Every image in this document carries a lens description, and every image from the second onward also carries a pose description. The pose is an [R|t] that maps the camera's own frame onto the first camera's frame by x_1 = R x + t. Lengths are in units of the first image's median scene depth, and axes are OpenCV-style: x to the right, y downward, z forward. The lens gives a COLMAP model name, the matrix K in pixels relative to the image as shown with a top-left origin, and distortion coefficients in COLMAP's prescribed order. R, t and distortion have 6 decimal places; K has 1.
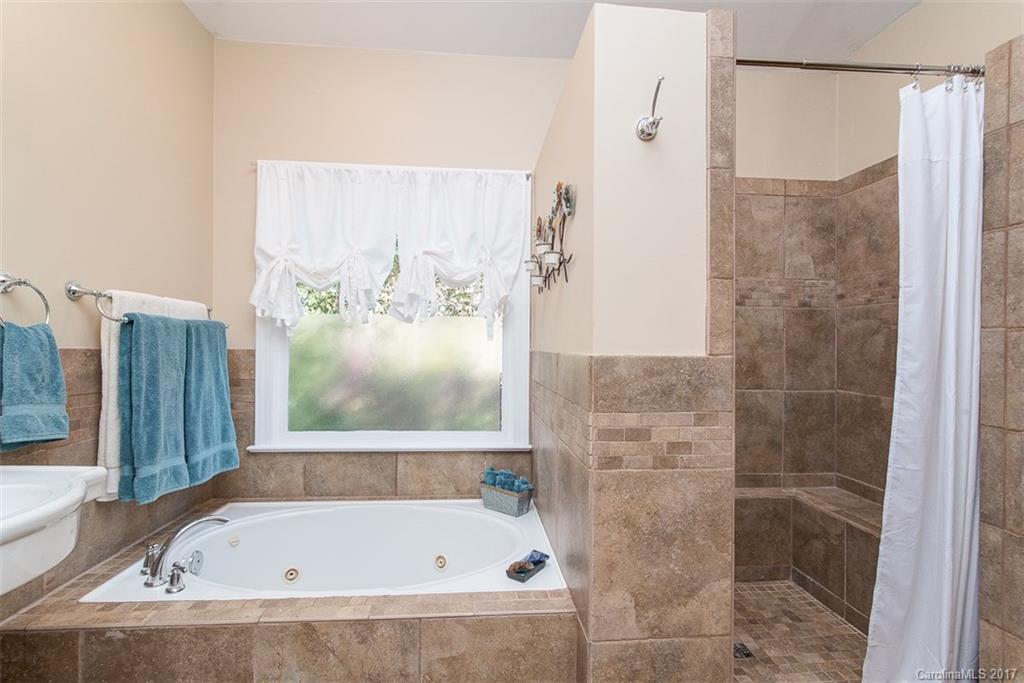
lens RADIAL K [[468.2, 0, 507.3], [0, 468.2, 355.2], [0, 0, 1]] dist [-0.023352, 0.000604]
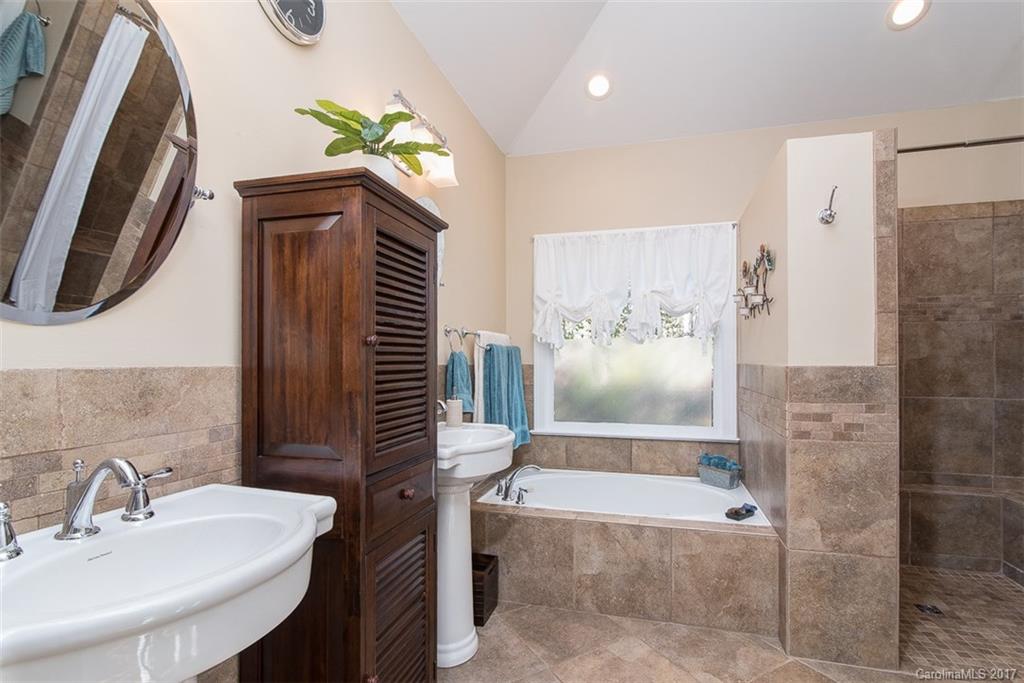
lens RADIAL K [[499.1, 0, 514.3], [0, 499.1, 365.4], [0, 0, 1]] dist [-0.010059, 0.000634]
pose [[0.940307, -0.008158, -0.340231, -0.069656], [0.005081, 0.999938, -0.009933, 0.006810], [0.340291, 0.007612, 0.940290, -0.546785]]
